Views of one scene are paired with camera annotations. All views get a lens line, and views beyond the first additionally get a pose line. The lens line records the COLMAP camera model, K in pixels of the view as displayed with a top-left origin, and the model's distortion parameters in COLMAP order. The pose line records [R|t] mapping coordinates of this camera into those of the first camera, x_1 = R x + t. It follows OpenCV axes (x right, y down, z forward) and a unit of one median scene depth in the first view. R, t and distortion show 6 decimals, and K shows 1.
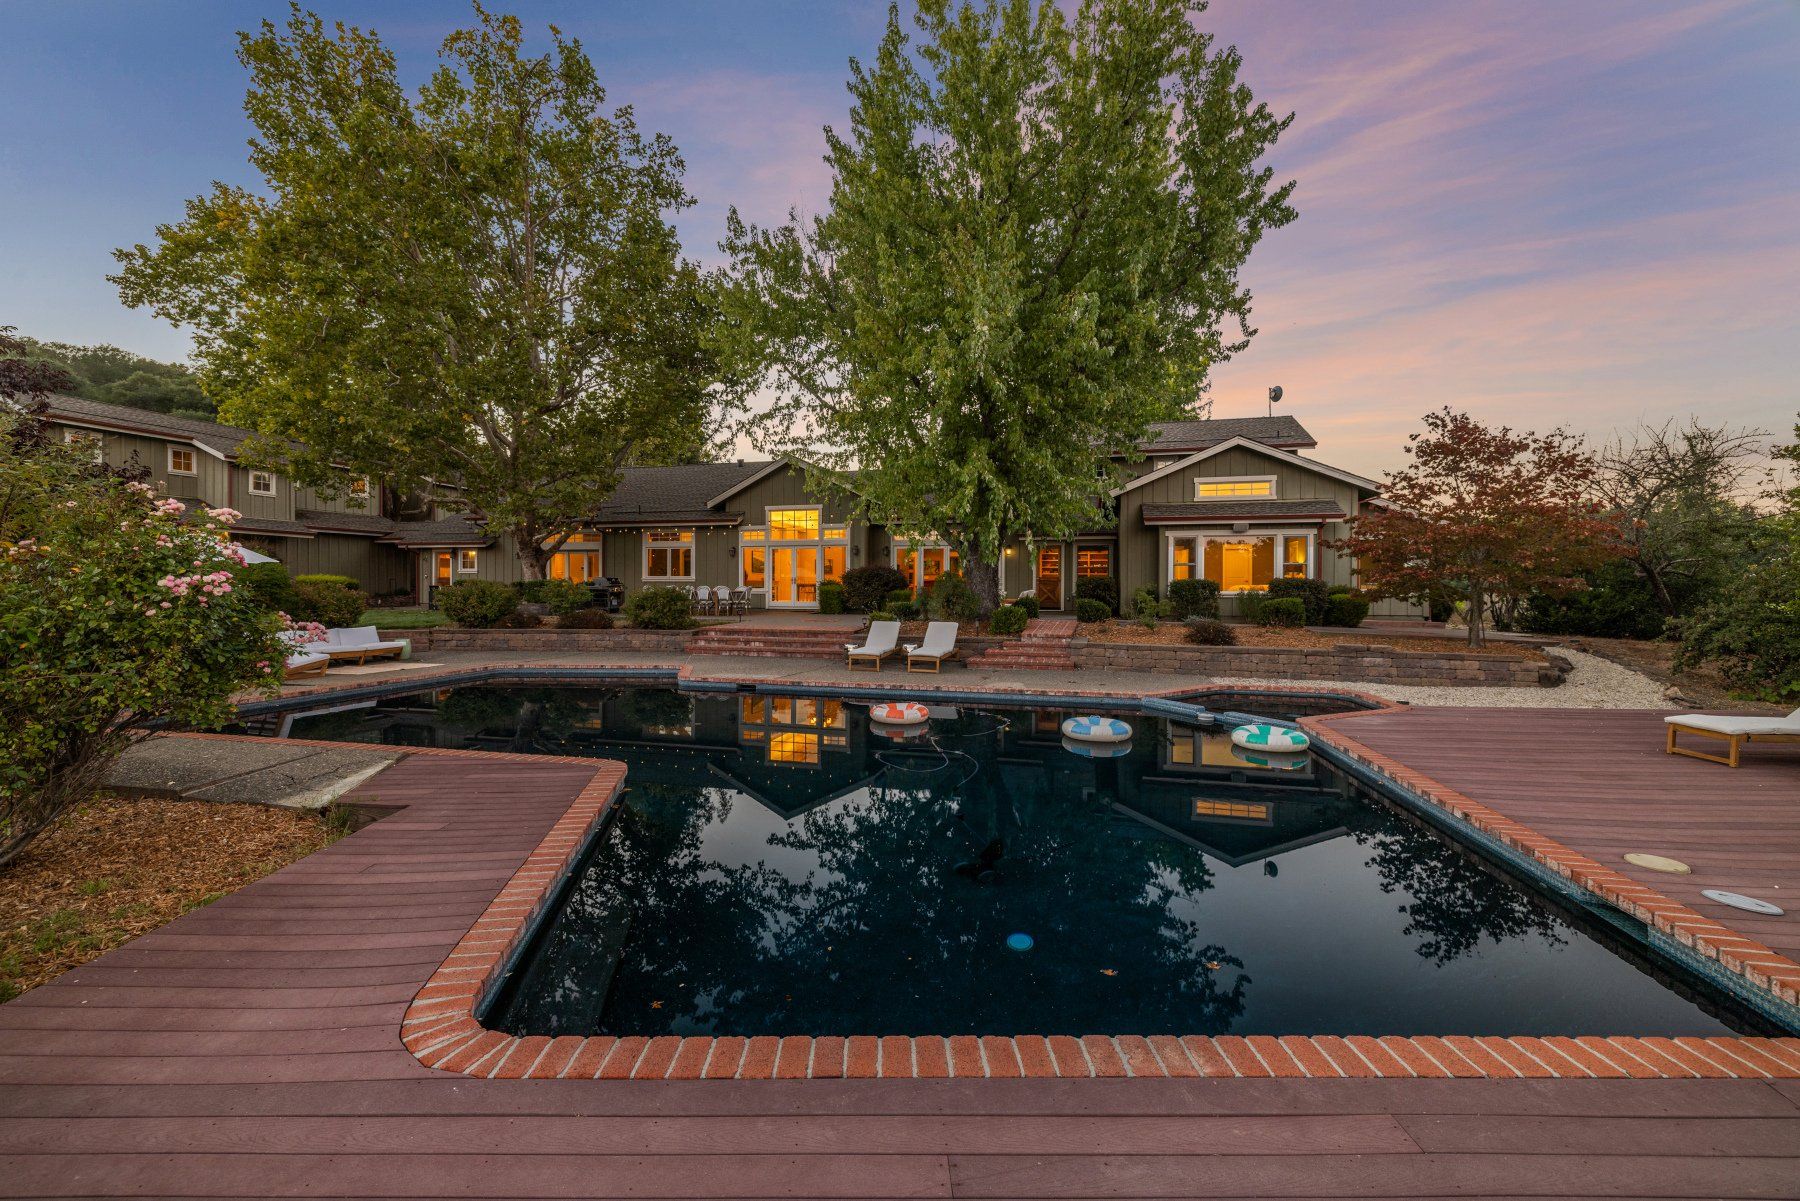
lens RADIAL K [[751.1, 0, 894.7], [0, 751.1, 593.2], [0, 0, 1]] dist [-0.003872, 0.003538]
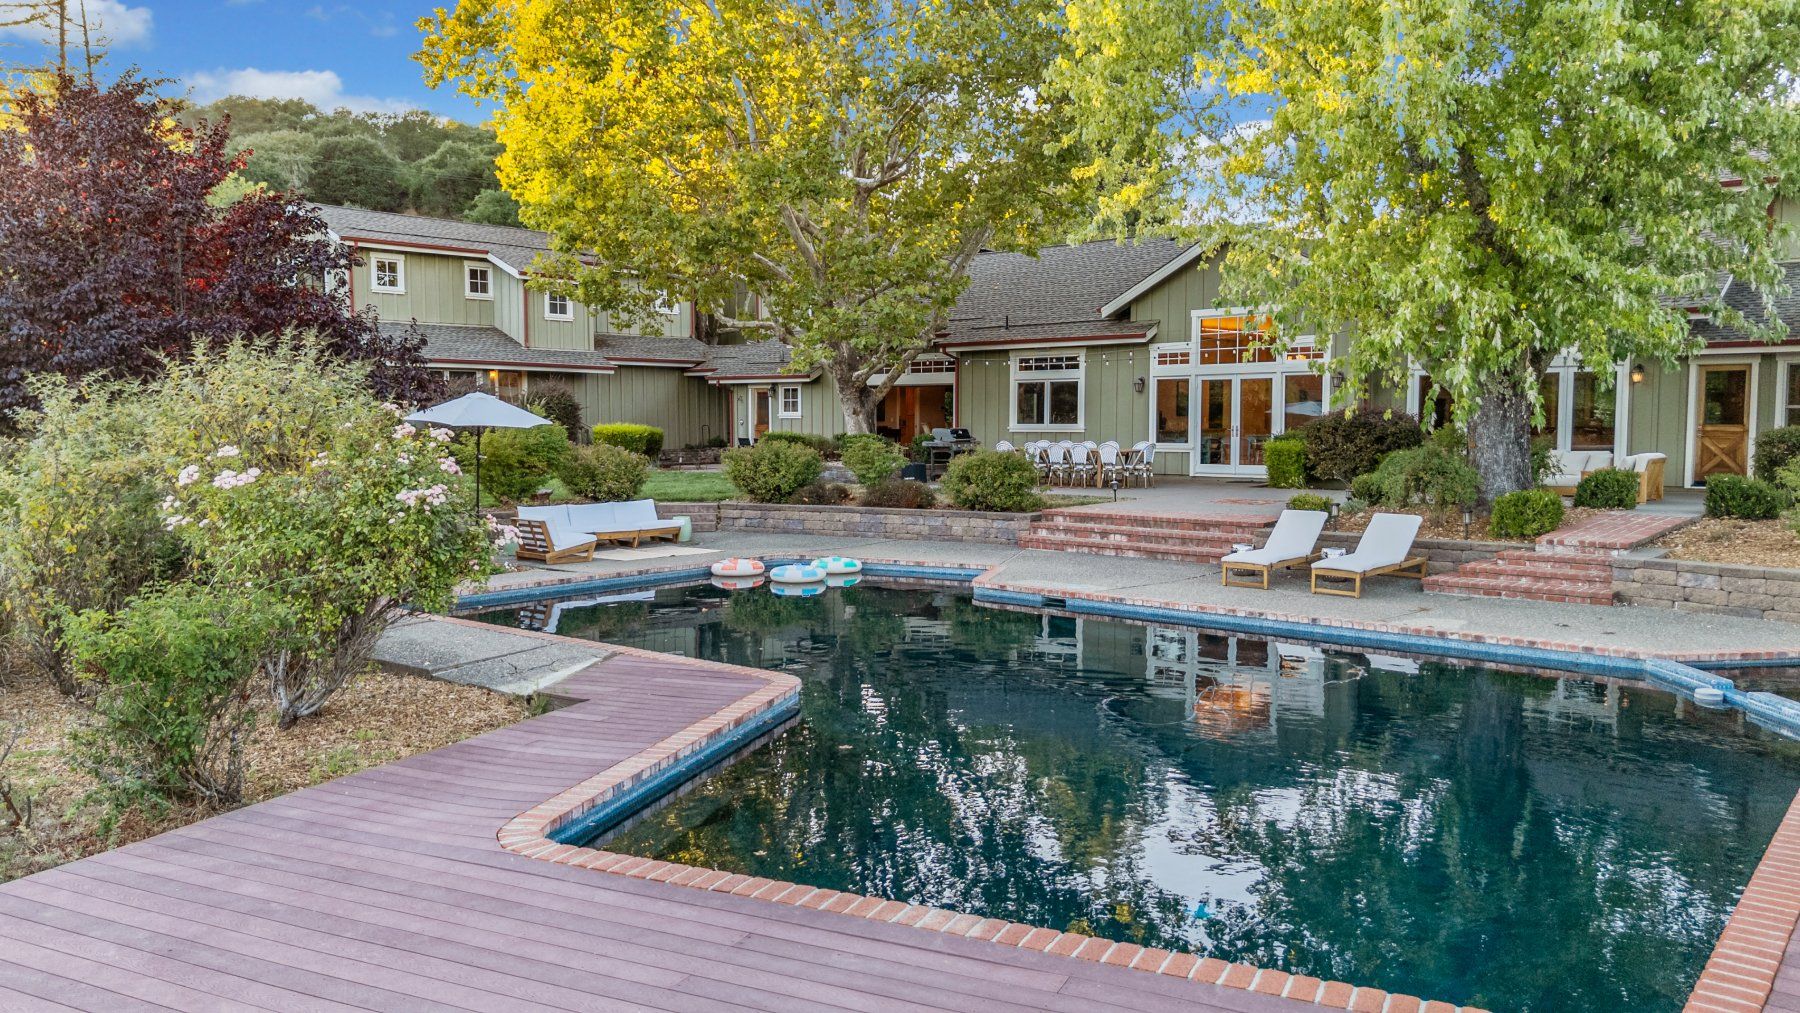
lens RADIAL K [[1263.3, 0, 900.0], [0, 1263.3, 506.5], [0, 0, 1]] dist [0.055269, -0.002835]
pose [[0.900578, 0.023501, -0.434058, 0.162187], [0.000090, 0.998527, 0.054249, -0.026673], [0.434694, -0.048895, 0.899250, -0.126296]]
